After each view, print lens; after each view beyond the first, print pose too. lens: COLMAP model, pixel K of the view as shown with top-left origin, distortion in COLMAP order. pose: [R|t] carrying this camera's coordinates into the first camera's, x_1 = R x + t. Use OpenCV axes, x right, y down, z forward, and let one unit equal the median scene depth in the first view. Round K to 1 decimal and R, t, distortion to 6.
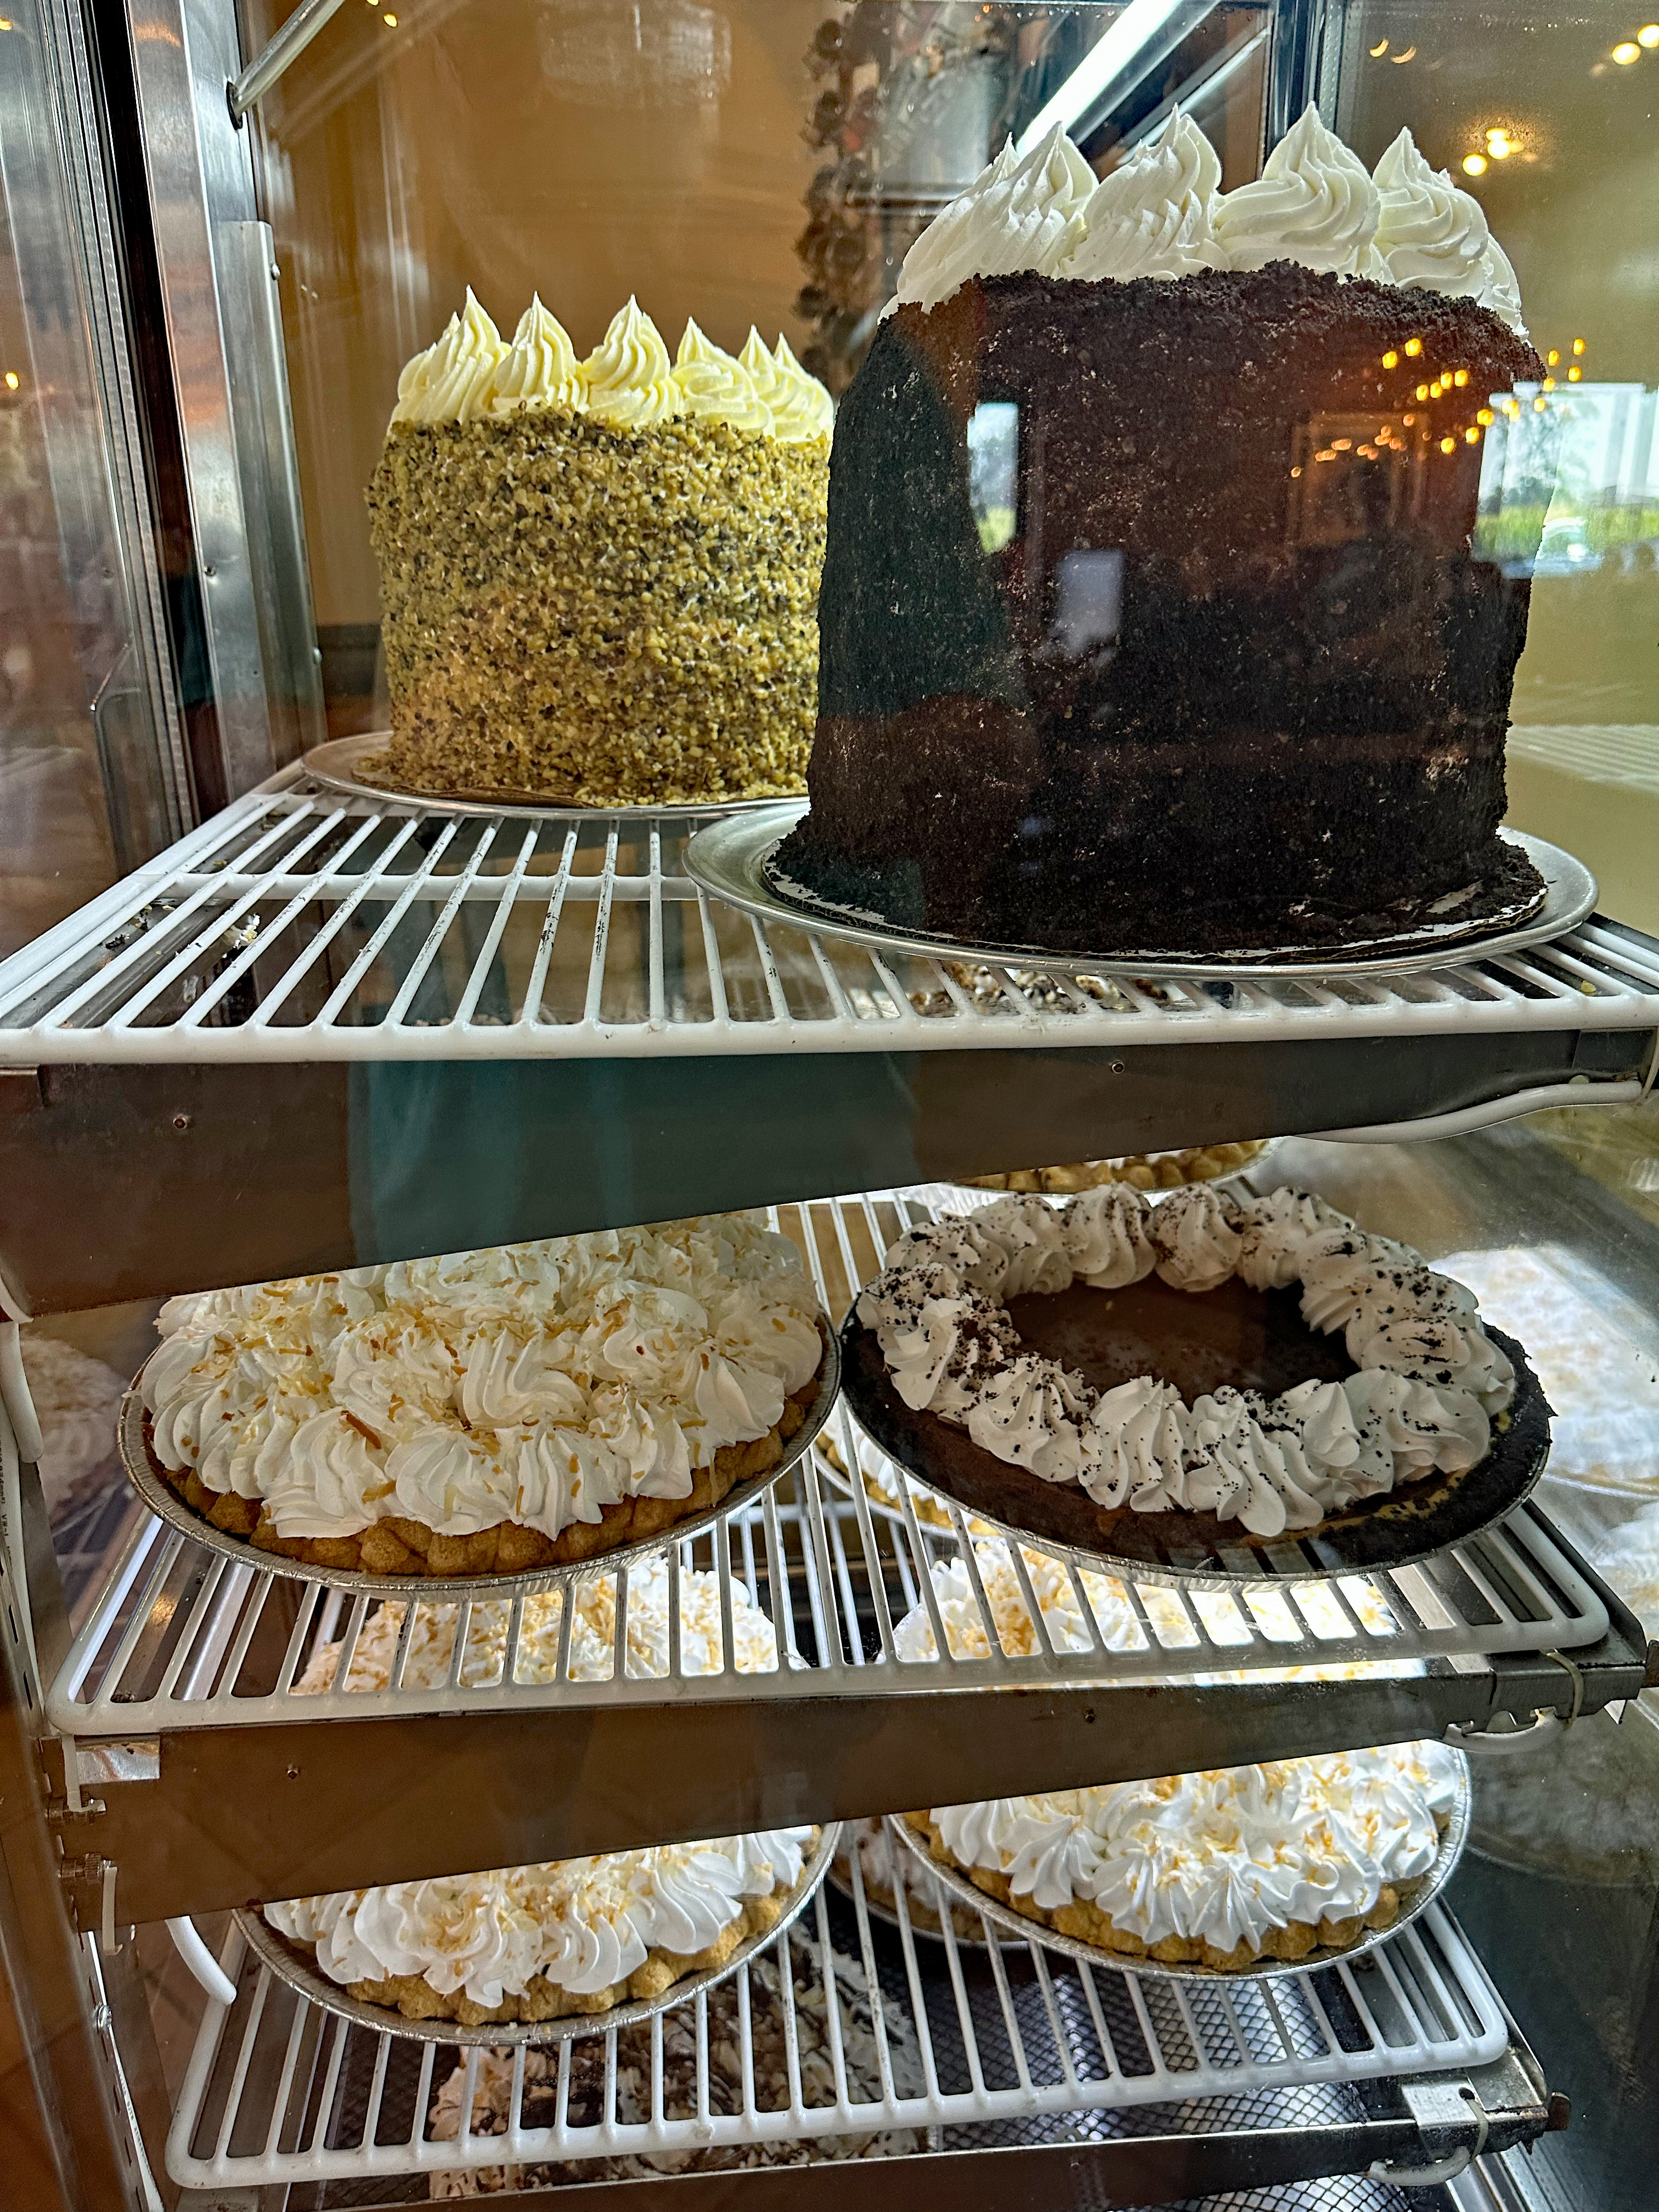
lens RADIAL K [[1573.1, 0, 827.1], [0, 1573.1, 1094.2], [0, 0, 1]] dist [0.044012, -0.046882]
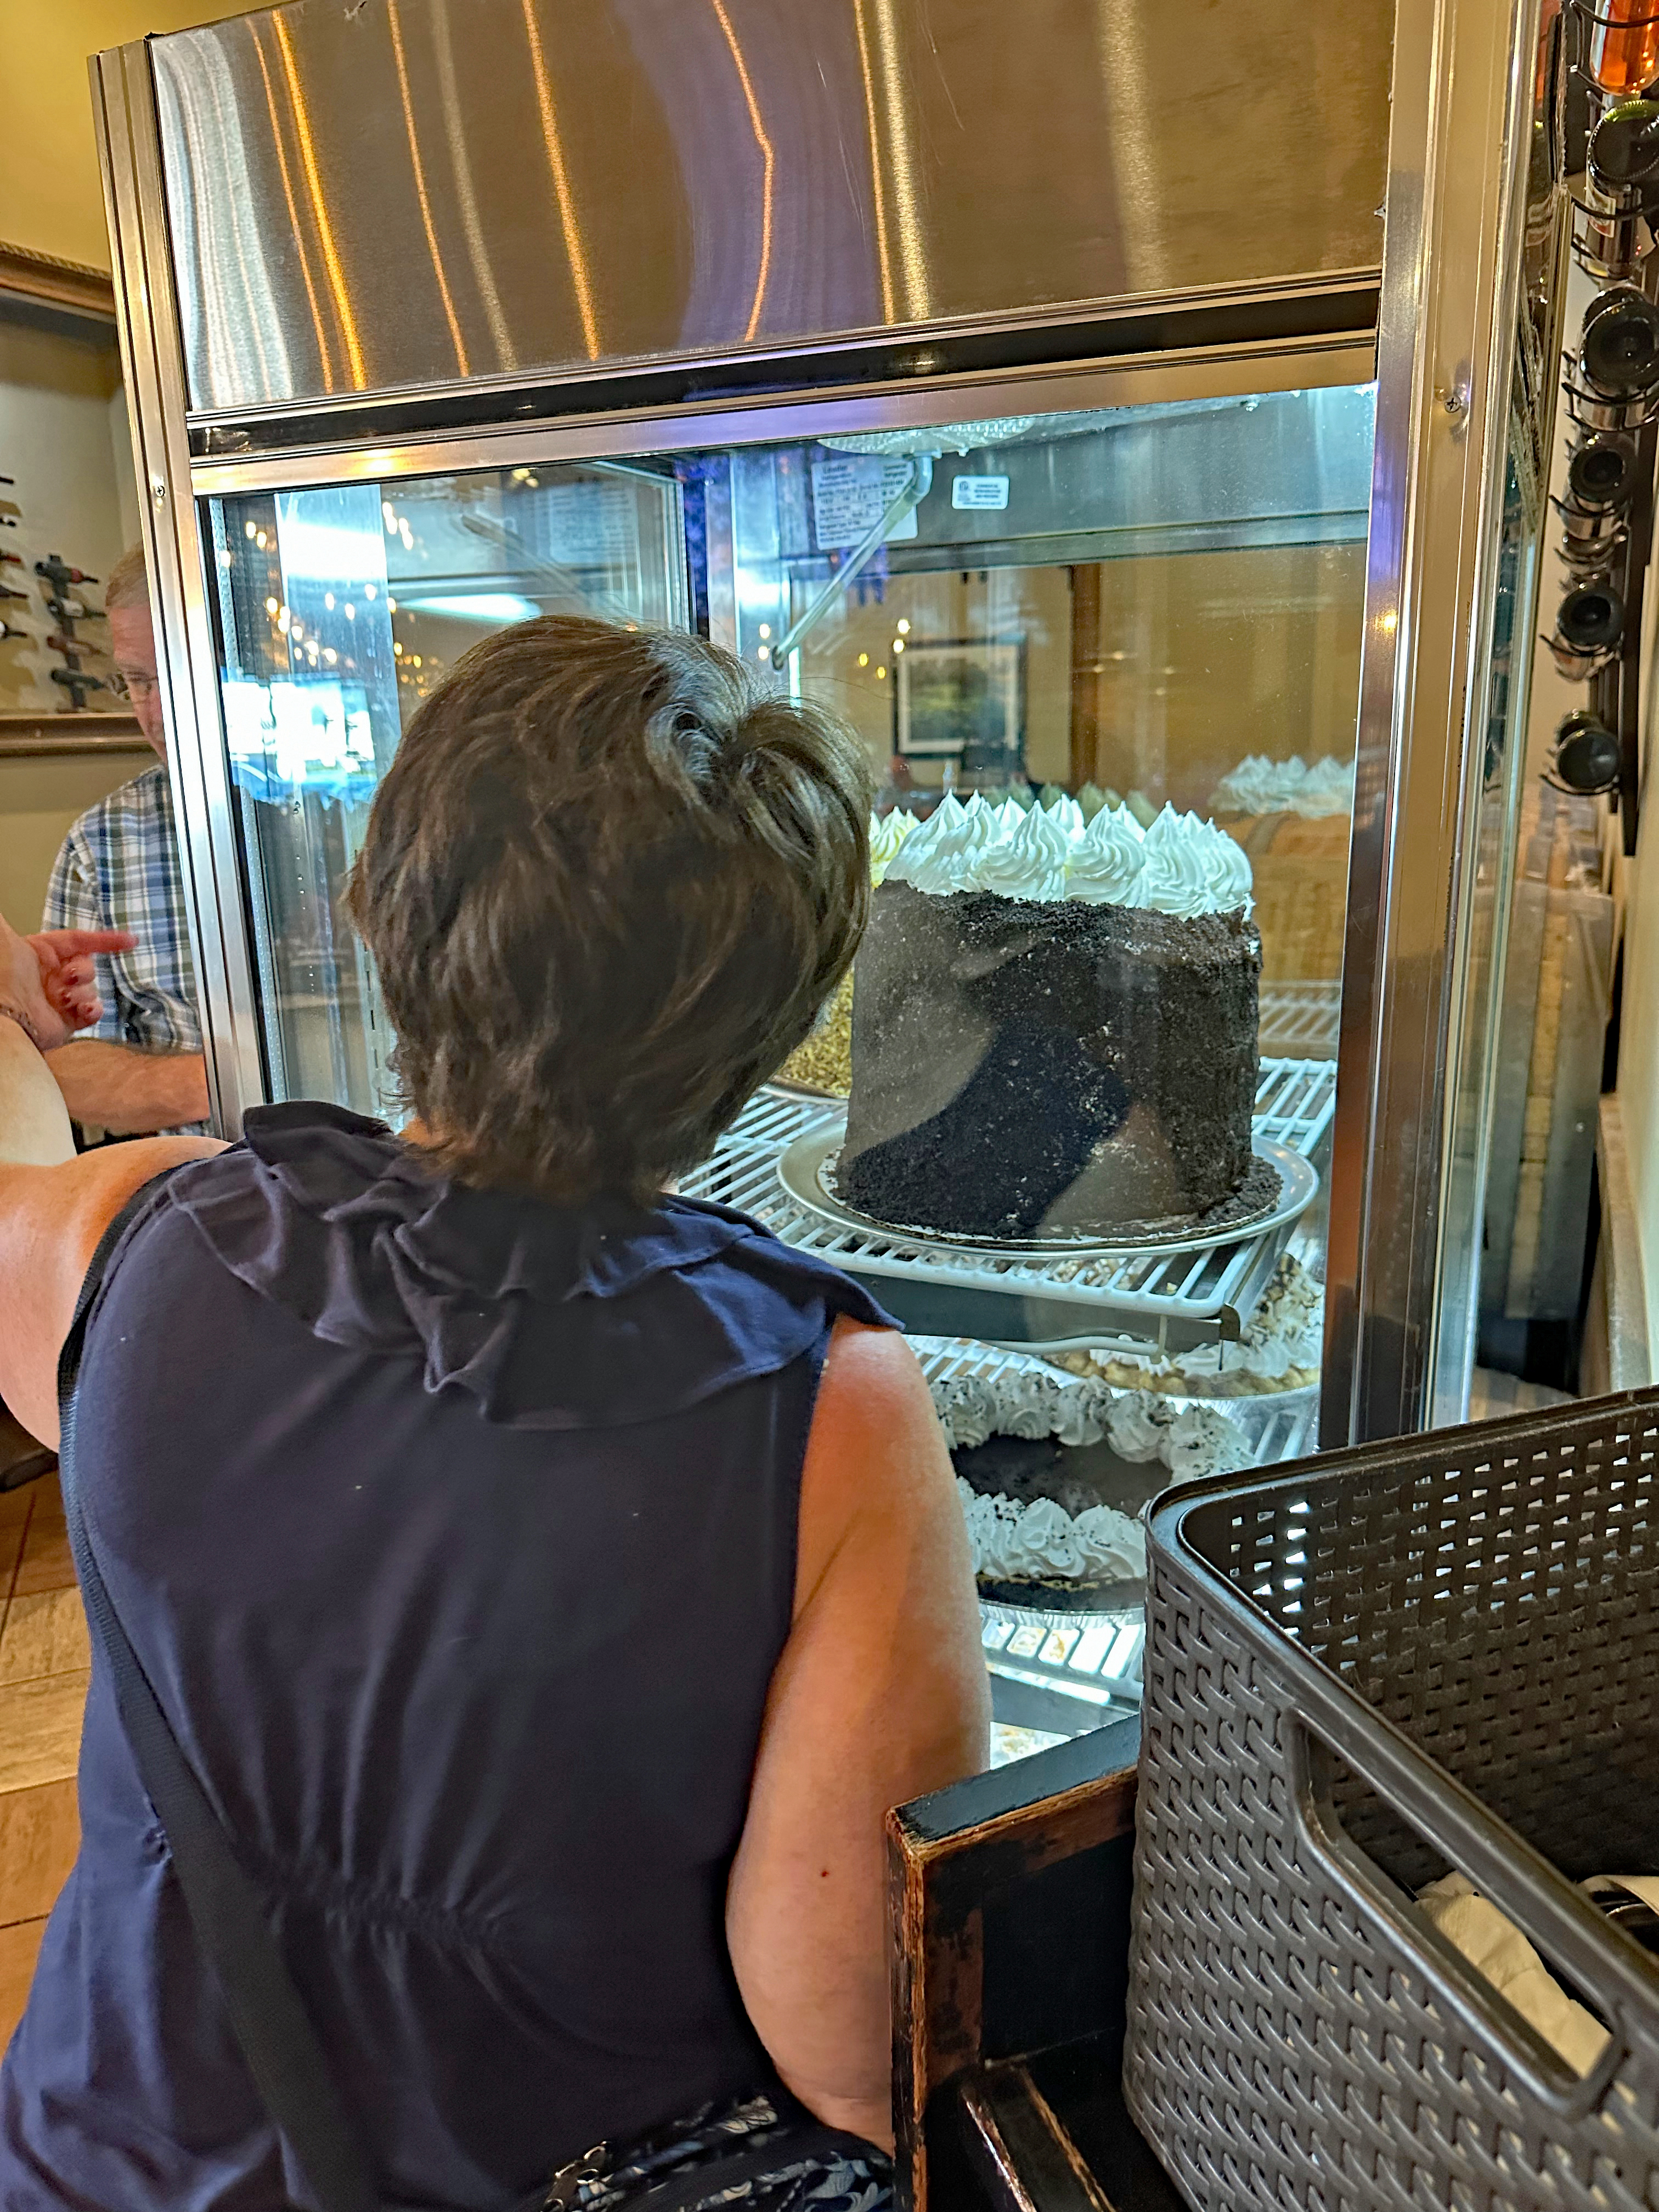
lens RADIAL K [[1573.1, 0, 828.9], [0, 1573.1, 1107.7], [0, 0, 1]] dist [0.044012, -0.046882]
pose [[0.859808, 0.103904, -0.499935, 0.892968], [-0.150731, 0.987095, -0.054080, -0.100979], [0.487864, 0.121854, 0.864373, -0.593068]]
